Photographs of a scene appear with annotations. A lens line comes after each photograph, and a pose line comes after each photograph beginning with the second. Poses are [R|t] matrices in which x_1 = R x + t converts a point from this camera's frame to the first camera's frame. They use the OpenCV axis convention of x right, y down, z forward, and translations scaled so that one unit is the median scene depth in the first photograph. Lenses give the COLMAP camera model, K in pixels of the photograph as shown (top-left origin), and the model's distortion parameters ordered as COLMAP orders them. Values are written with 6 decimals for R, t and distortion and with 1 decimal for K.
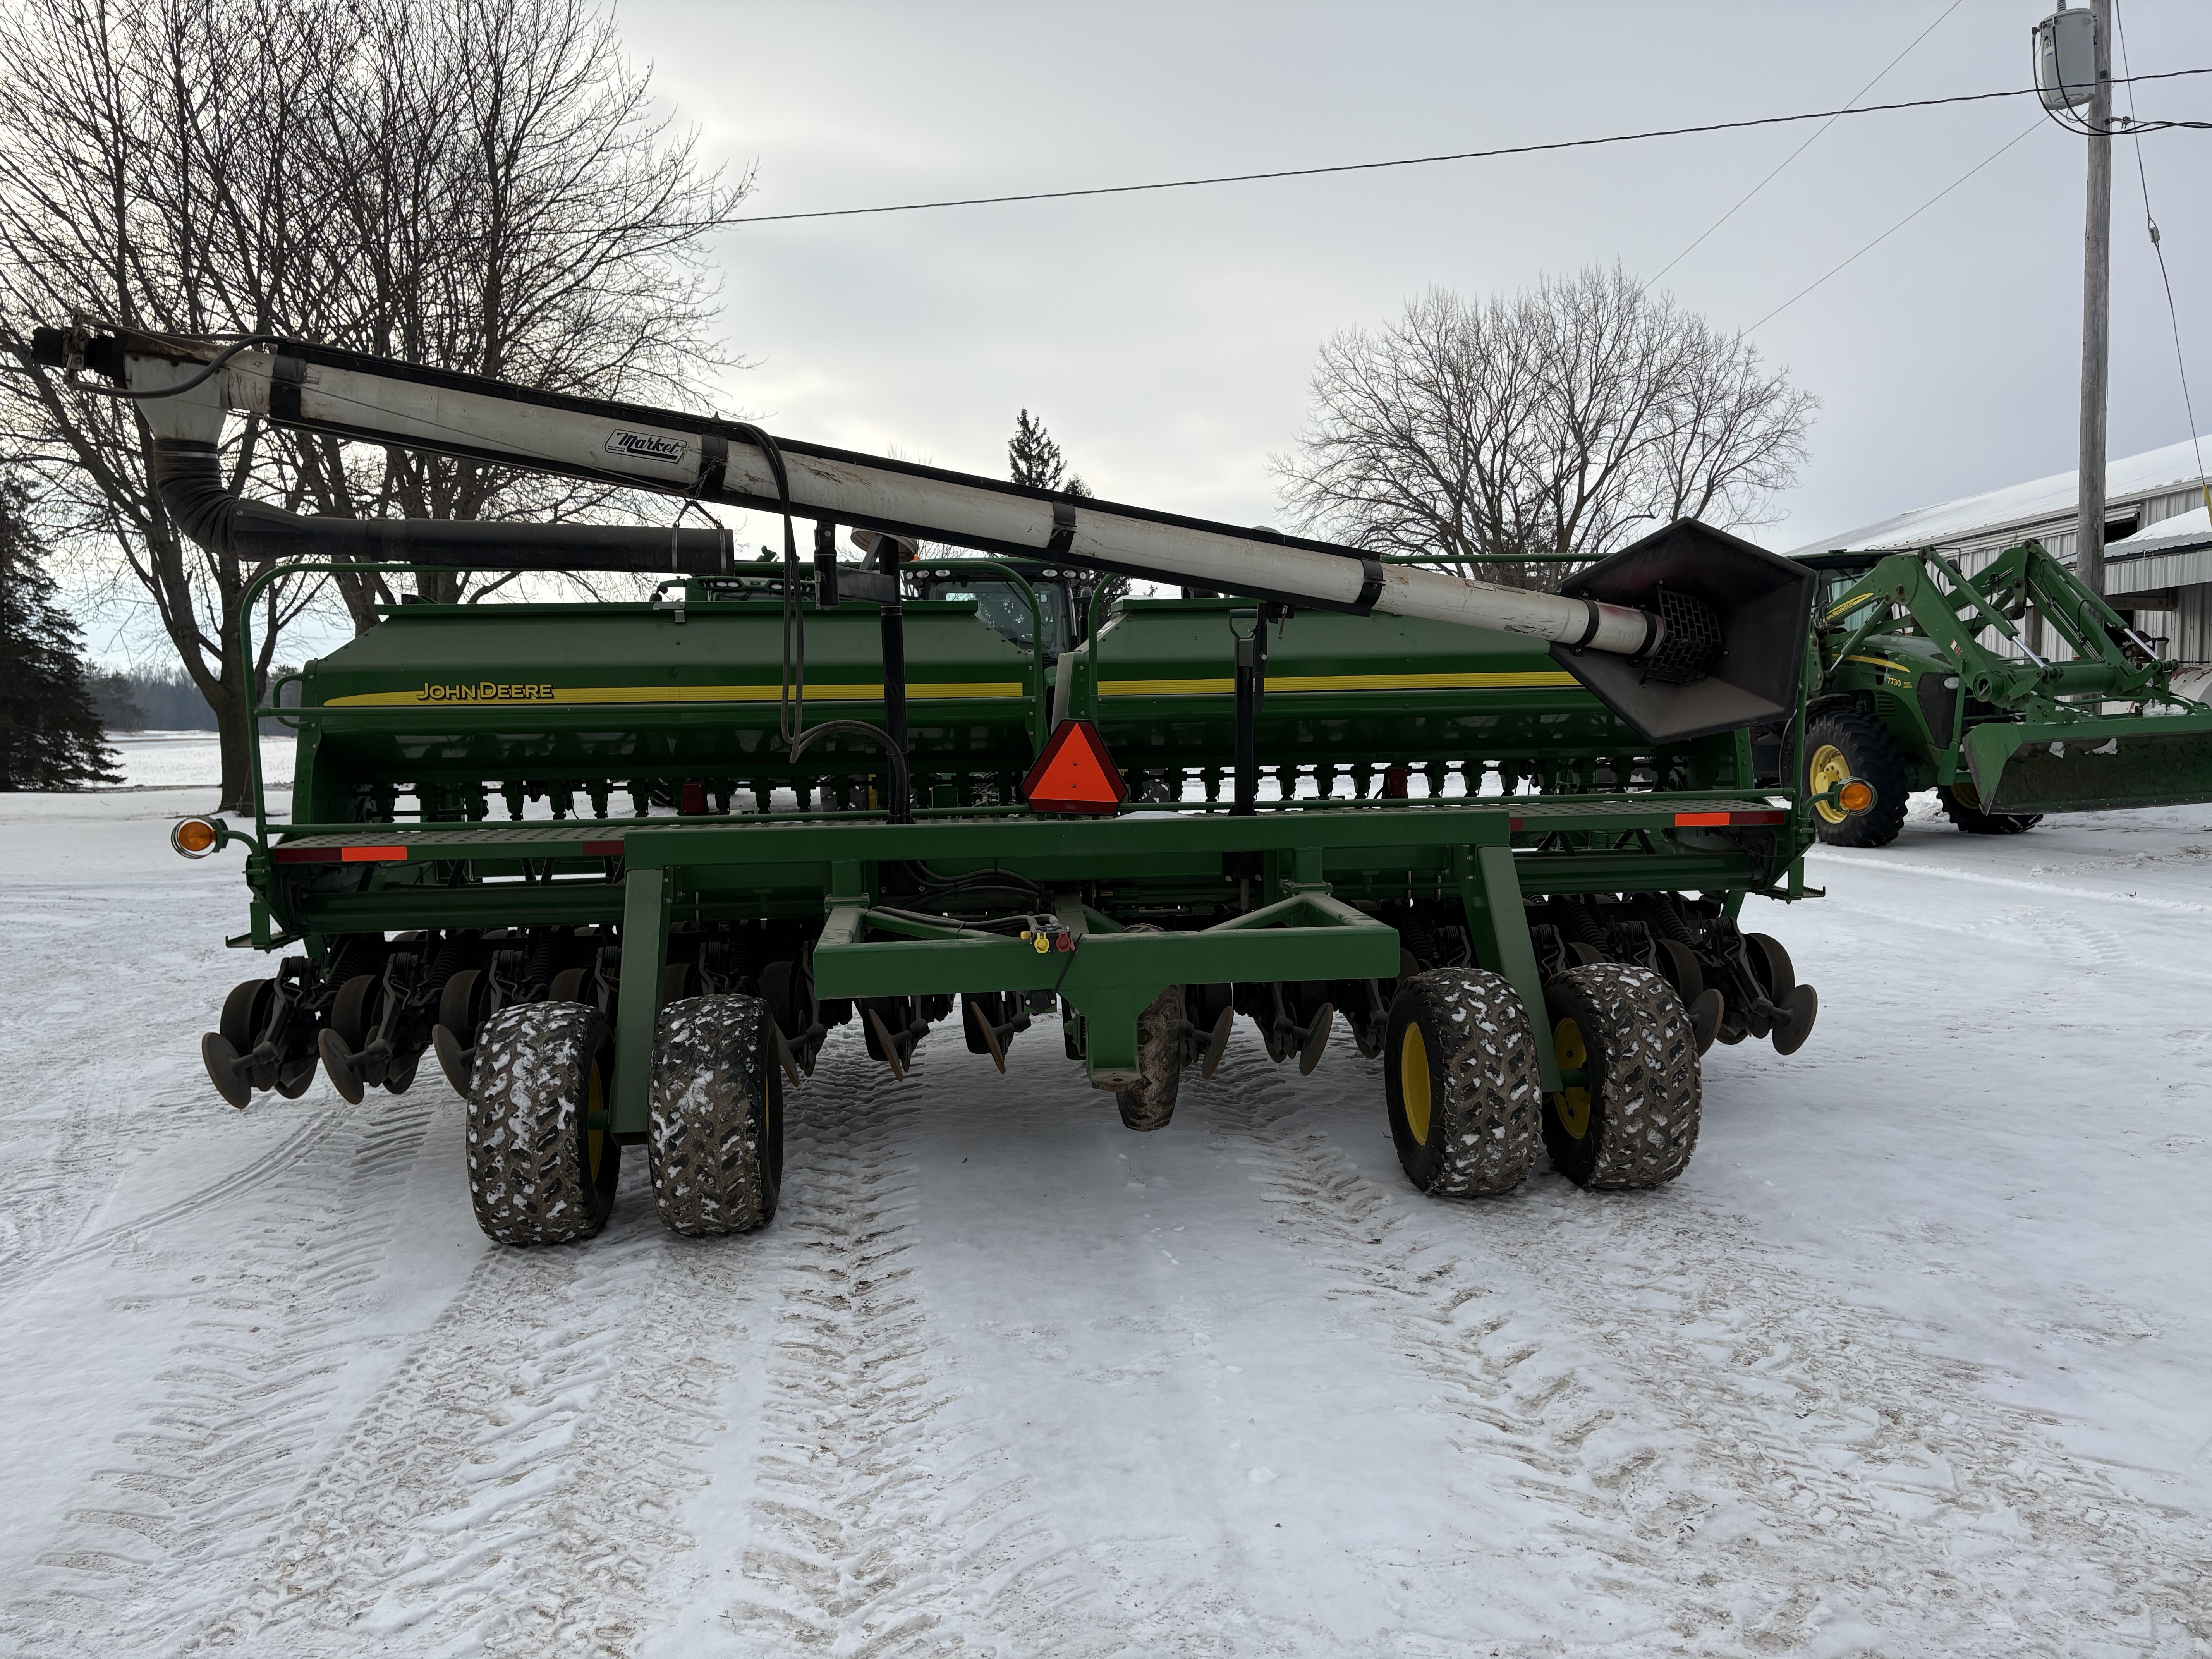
lens RADIAL K [[1638.9, 0, 1118.7], [0, 1638.9, 833.8], [0, 0, 1]] dist [0.001290, 0.043736]
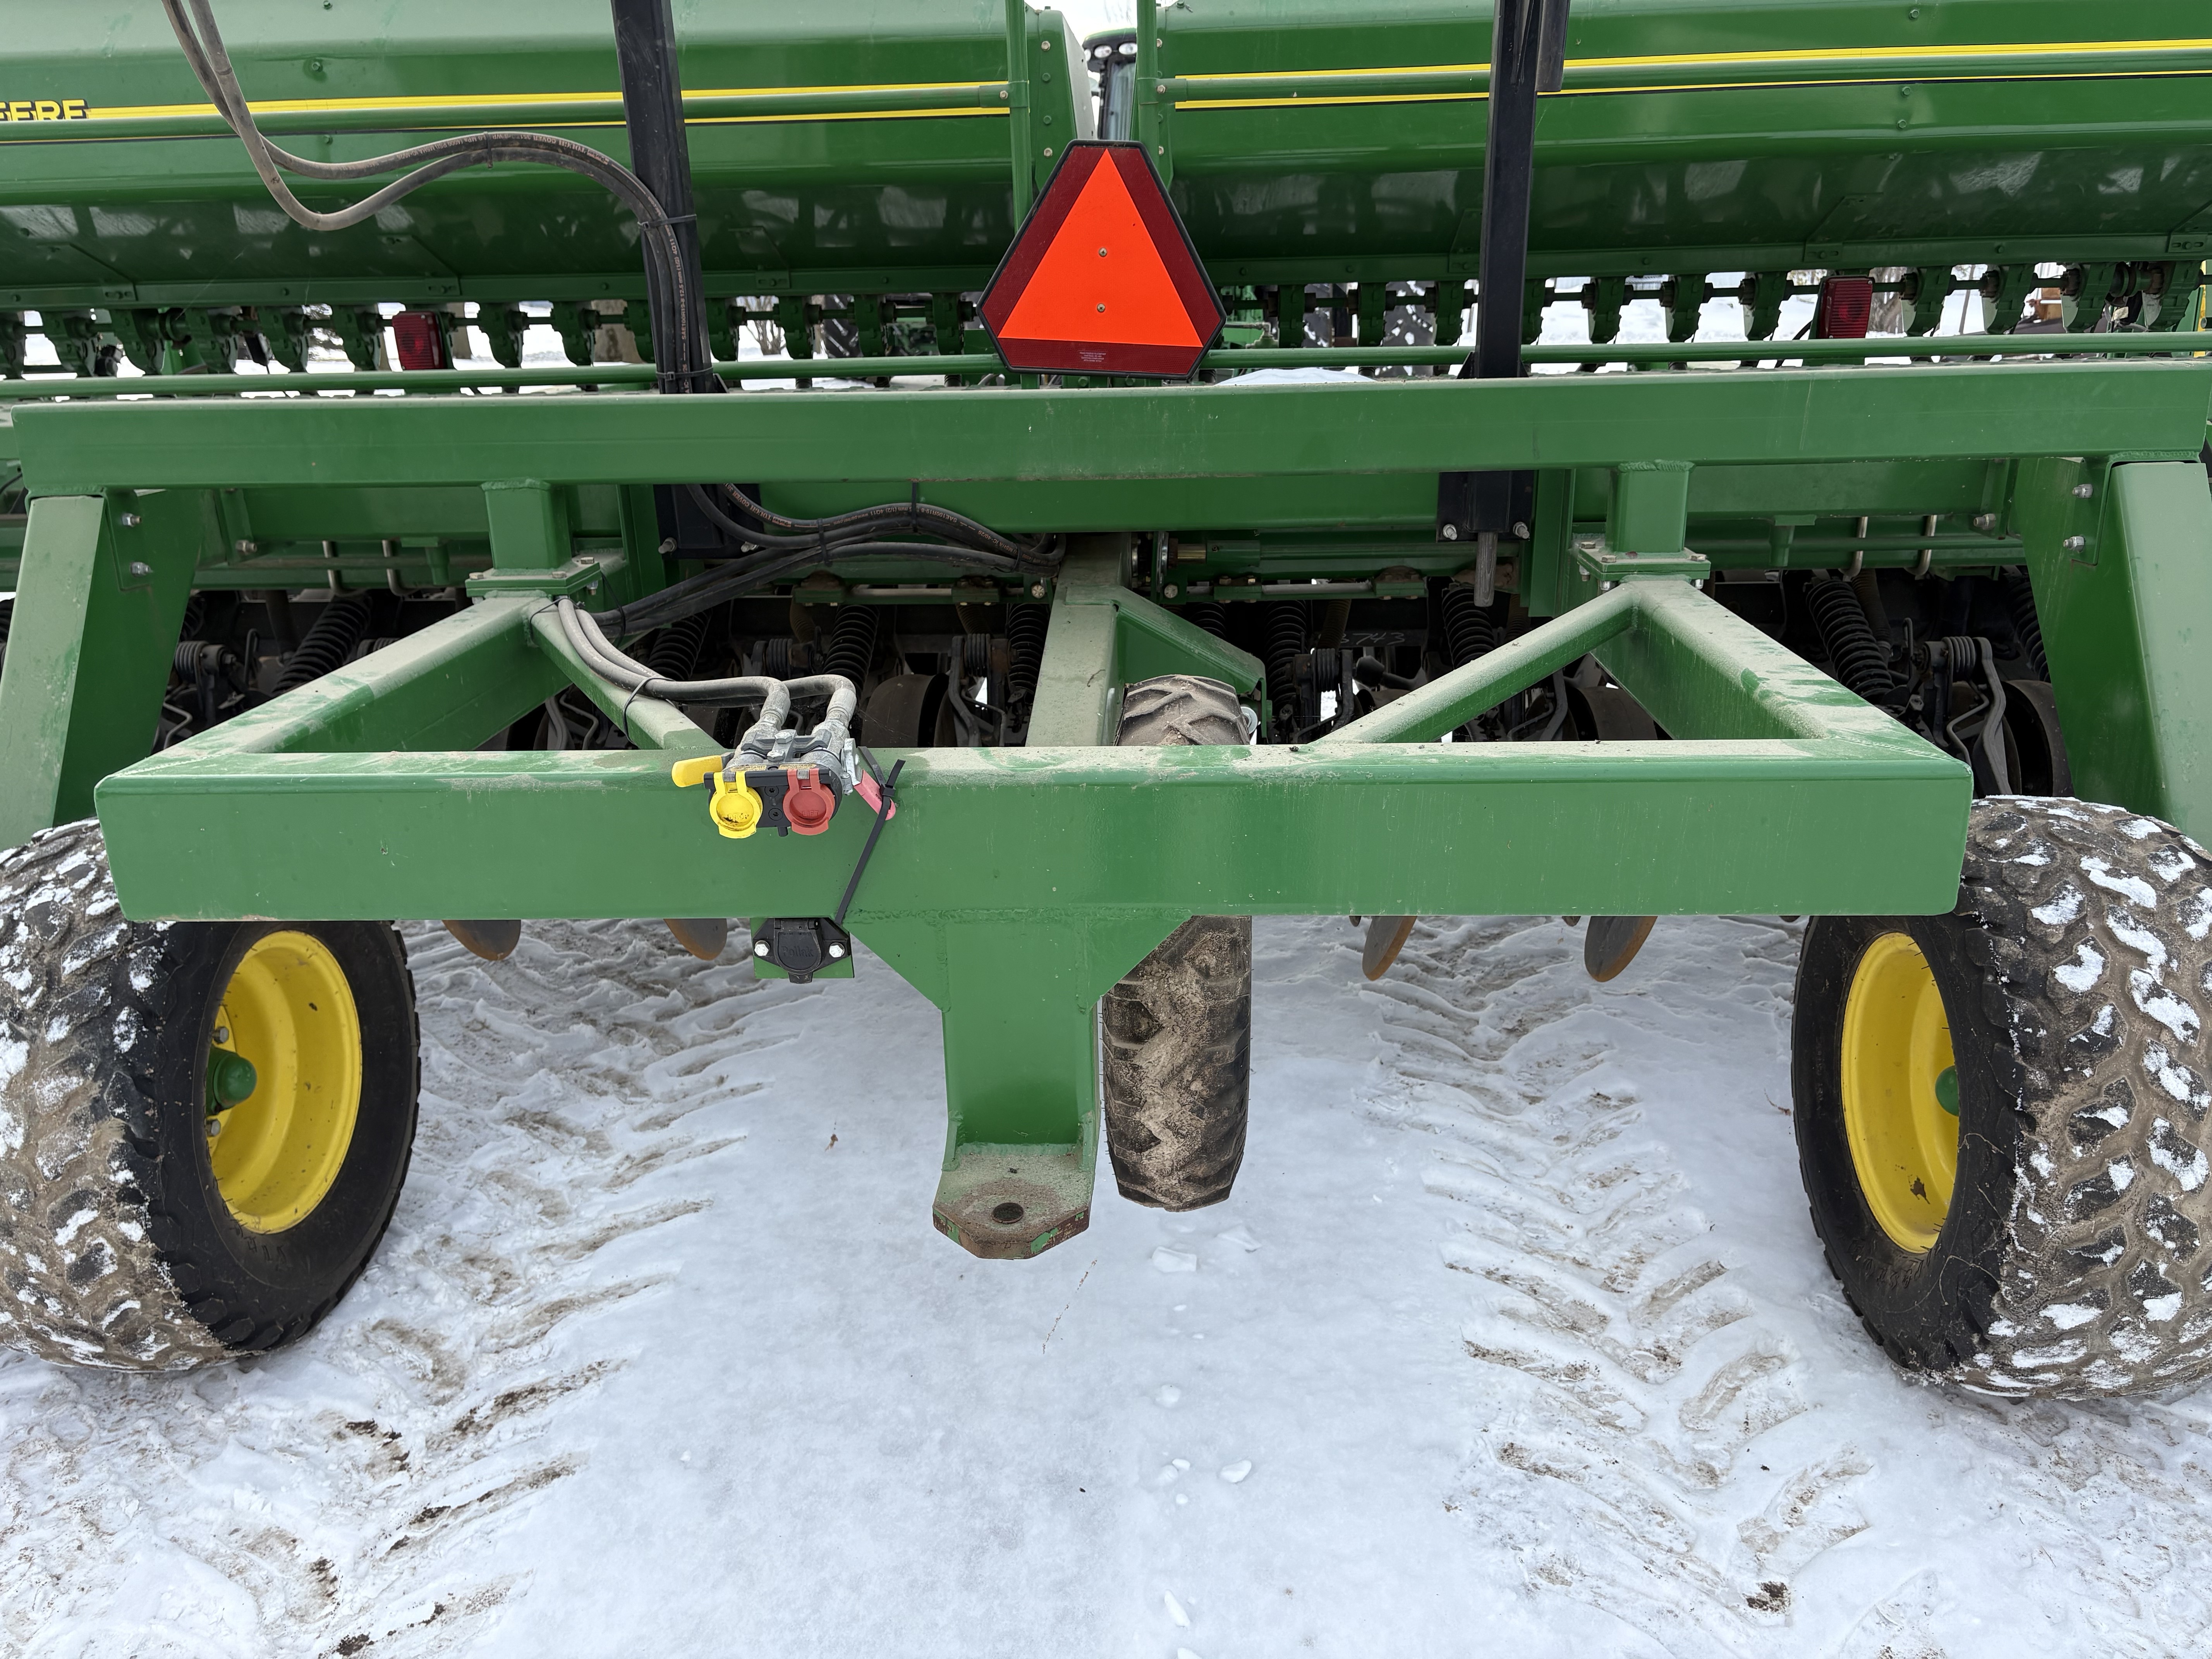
lens RADIAL K [[1630.2, 0, 1106.0], [0, 1630.2, 829.5], [0, 0, 1]] dist [0.037982, -0.030870]
pose [[0.985314, 0.050637, -0.163074, 0.060667], [-0.008740, 0.968722, 0.247995, -0.002765], [0.170531, -0.242927, 0.954937, 0.644310]]
